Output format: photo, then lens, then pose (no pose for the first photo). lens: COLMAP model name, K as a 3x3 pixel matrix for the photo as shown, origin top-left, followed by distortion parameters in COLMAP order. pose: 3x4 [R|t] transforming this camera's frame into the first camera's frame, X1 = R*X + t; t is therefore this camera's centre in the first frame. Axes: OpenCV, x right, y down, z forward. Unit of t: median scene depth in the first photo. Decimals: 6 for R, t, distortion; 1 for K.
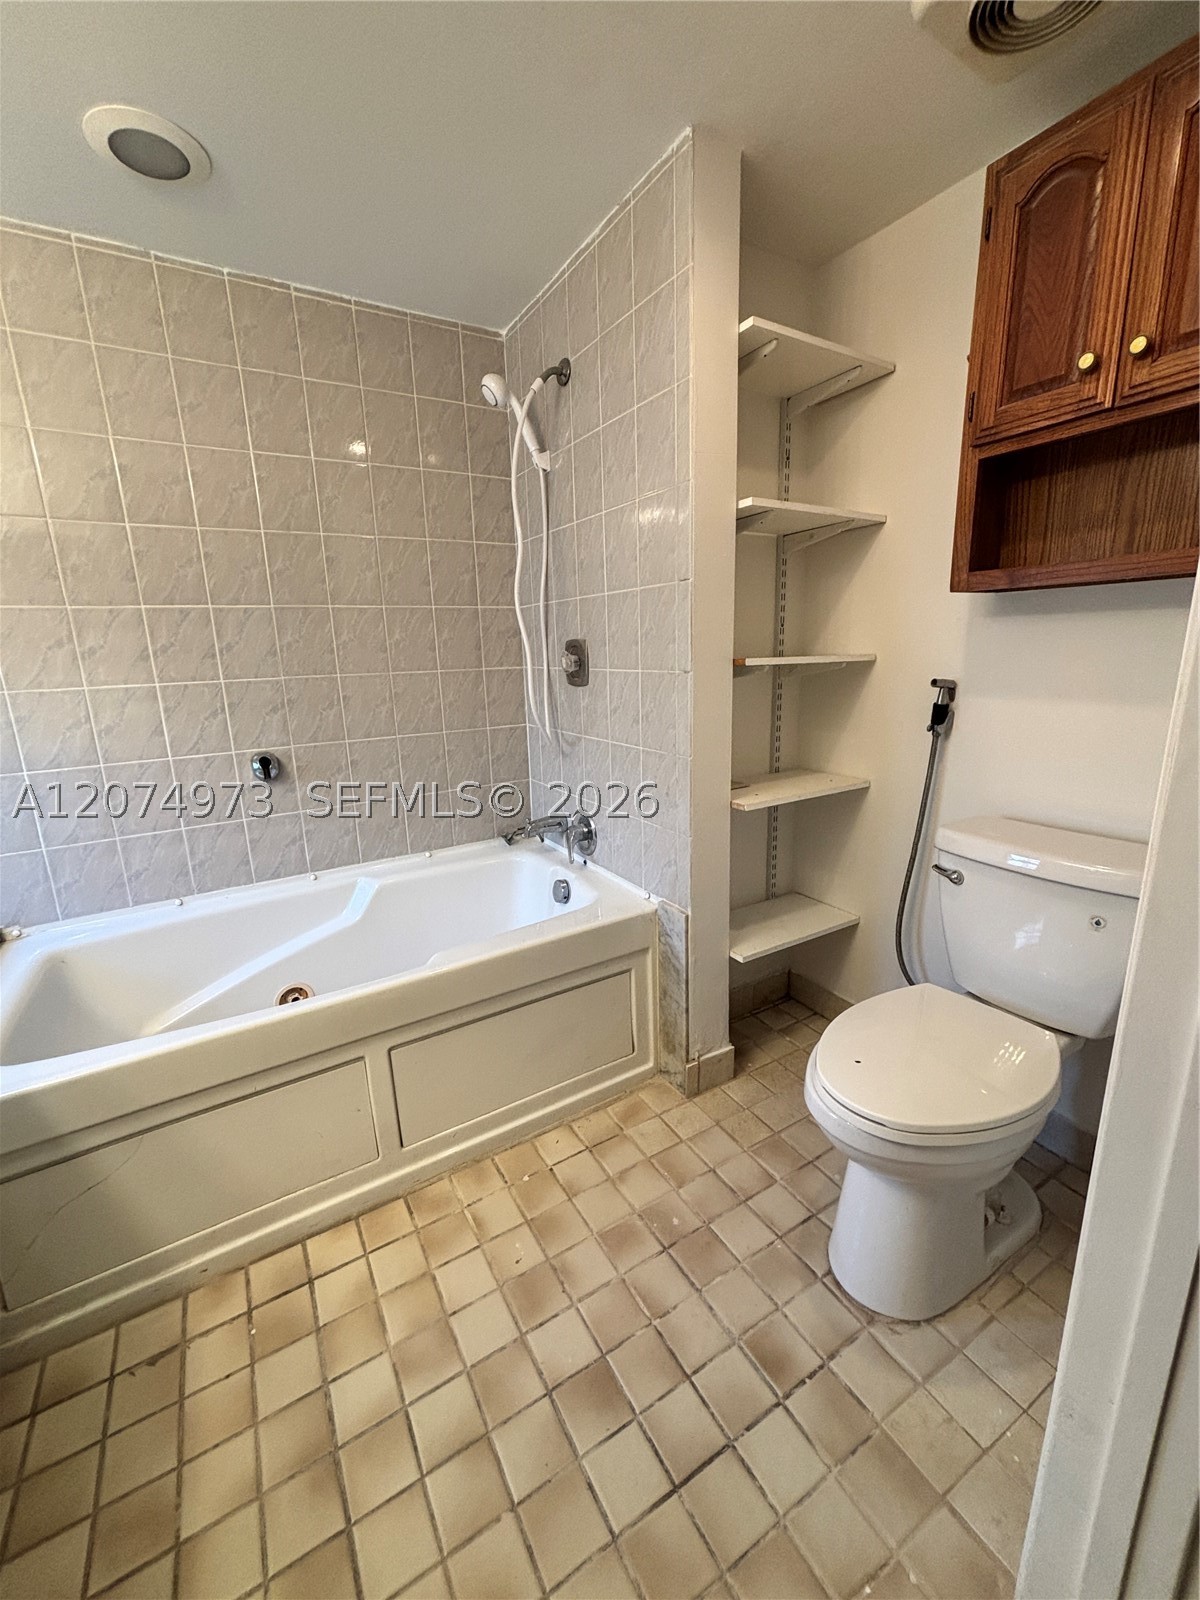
lens RADIAL K [[639.0, 0, 602.3], [0, 639.0, 791.7], [0, 0, 1]] dist [0.001028, -0.001522]
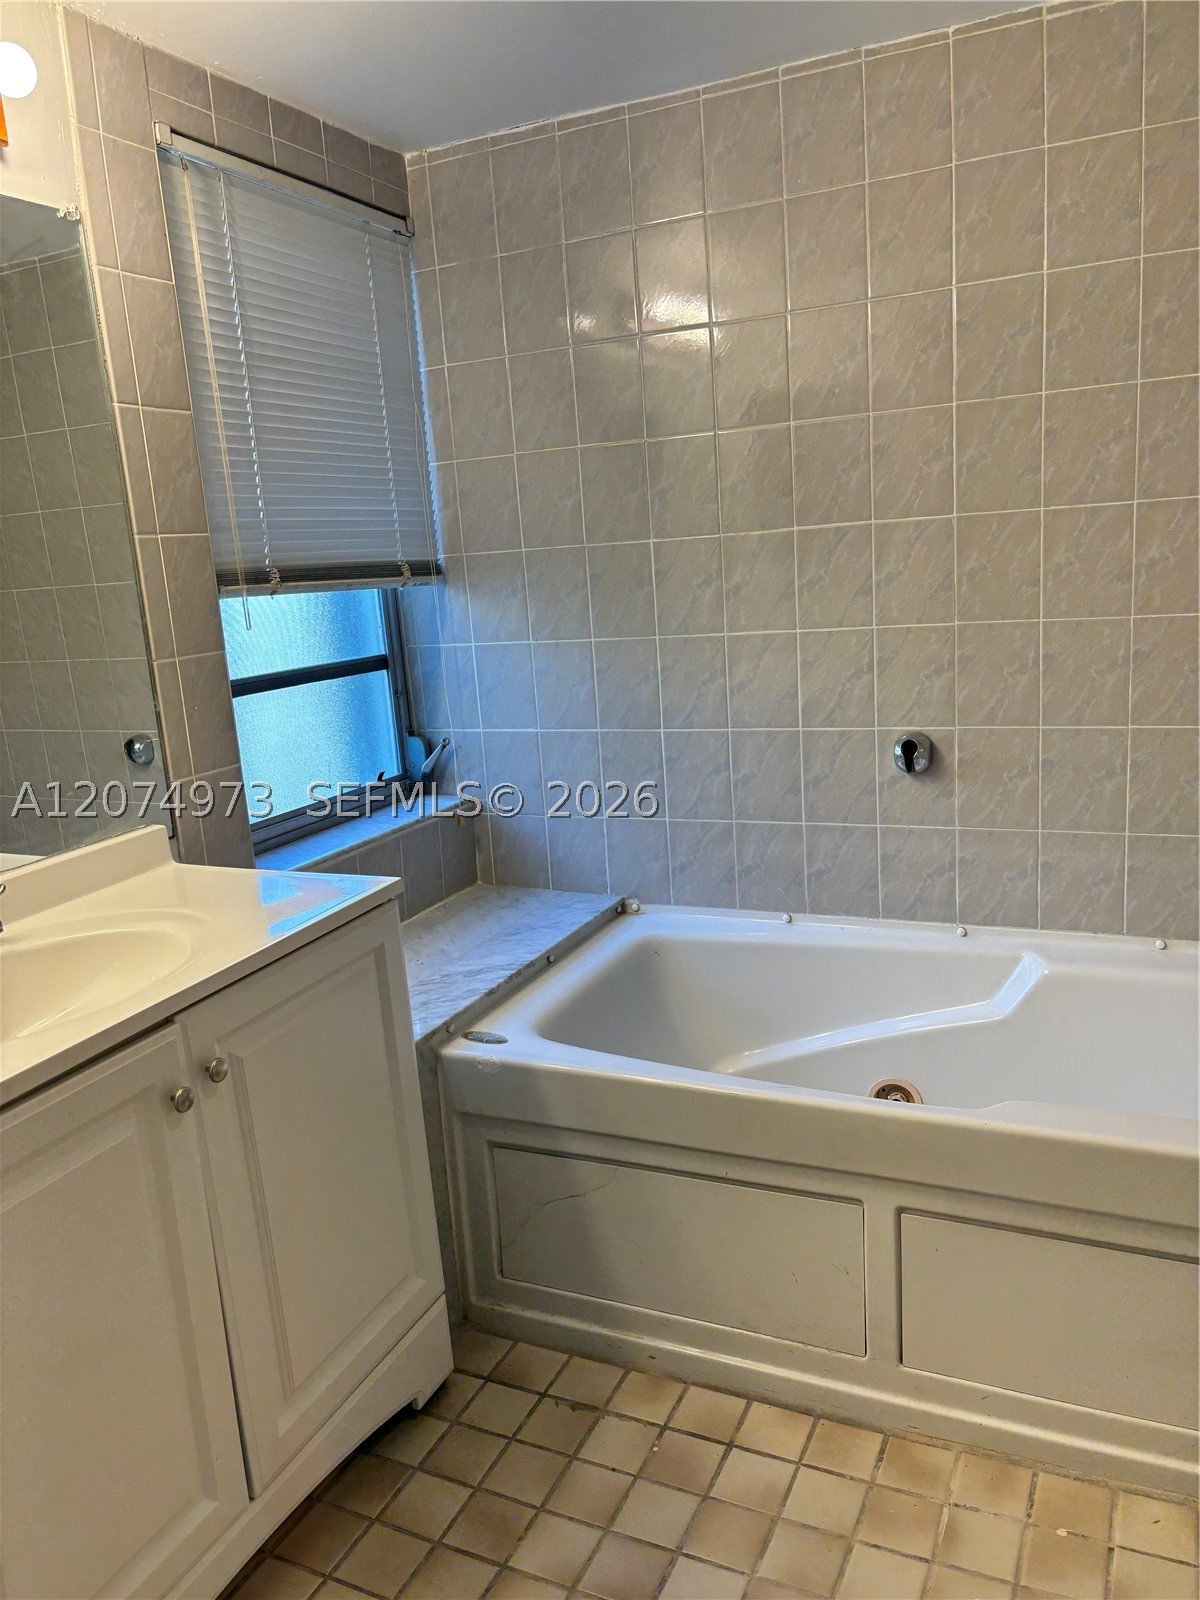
lens RADIAL K [[1177.5, 0, 602.5], [0, 1177.5, 798.6], [0, 0, 1]] dist [-0.010028, -0.033867]
pose [[0.555428, 0.166820, -0.814660, 0.398276], [-0.131038, 0.984990, 0.112359, -0.114803], [0.821175, 0.044344, 0.568951, 0.033047]]
